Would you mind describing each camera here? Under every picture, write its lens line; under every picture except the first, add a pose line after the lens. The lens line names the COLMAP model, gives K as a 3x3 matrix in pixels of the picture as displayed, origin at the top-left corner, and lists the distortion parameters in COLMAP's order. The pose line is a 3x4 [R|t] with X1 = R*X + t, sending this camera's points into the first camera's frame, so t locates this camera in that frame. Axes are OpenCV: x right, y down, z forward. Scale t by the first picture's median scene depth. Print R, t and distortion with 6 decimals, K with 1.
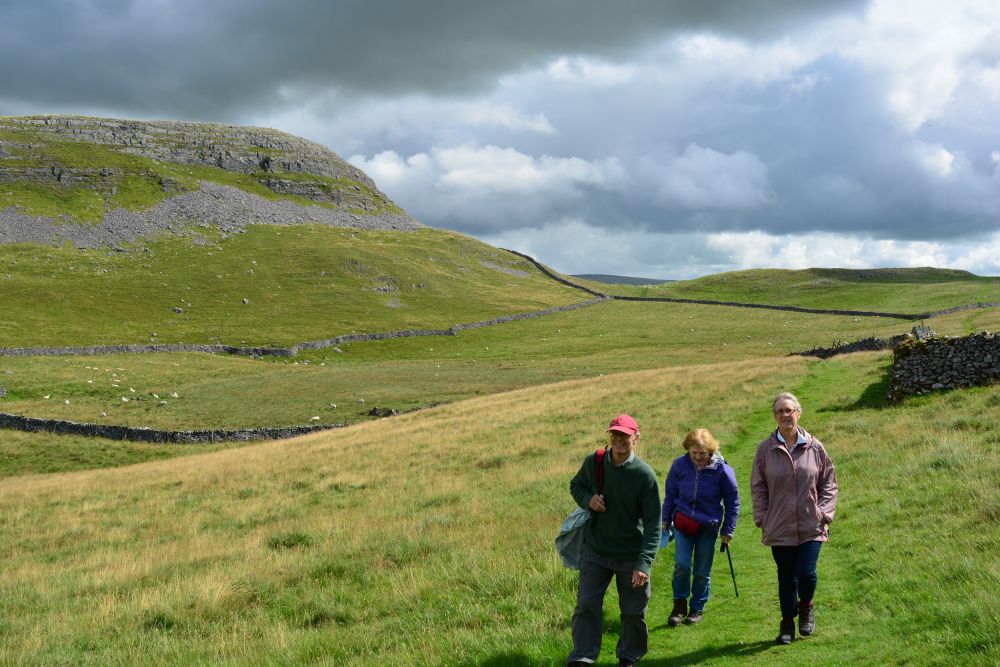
lens RADIAL K [[1091.3, 0, 500.0], [0, 1091.3, 333.5], [0, 0, 1]] dist [-0.013748, -0.012628]
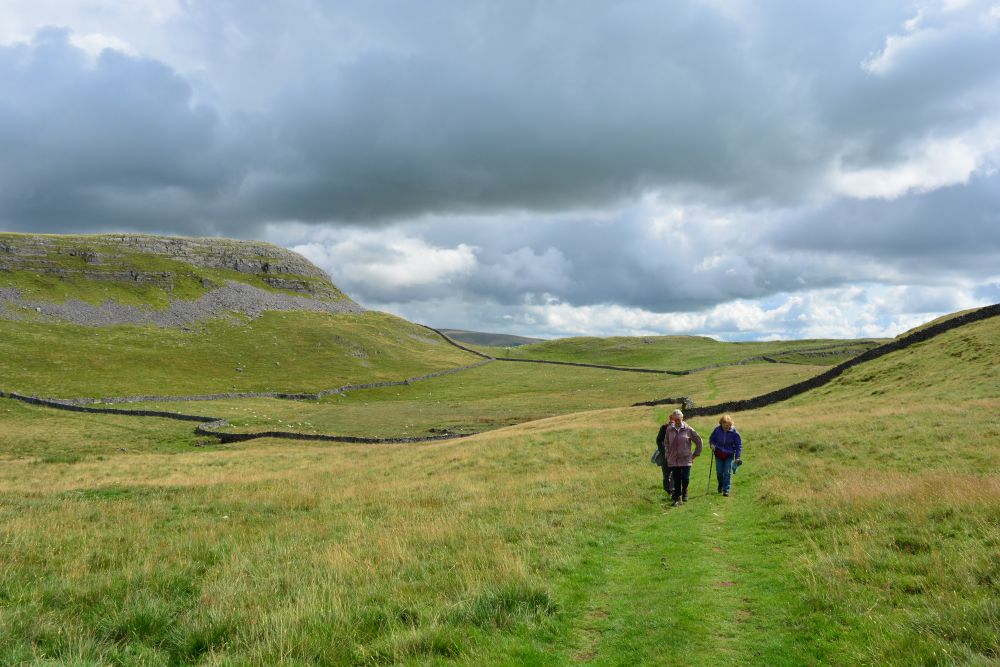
lens RADIAL K [[1091.3, 0, 500.0], [0, 1091.3, 333.5], [0, 0, 1]] dist [-0.013748, -0.012628]
pose [[0.978359, 0.008016, 0.206759, -0.224891], [-0.002795, 0.999670, -0.025530, -0.031148], [-0.206896, 0.024399, 0.978059, -0.553412]]
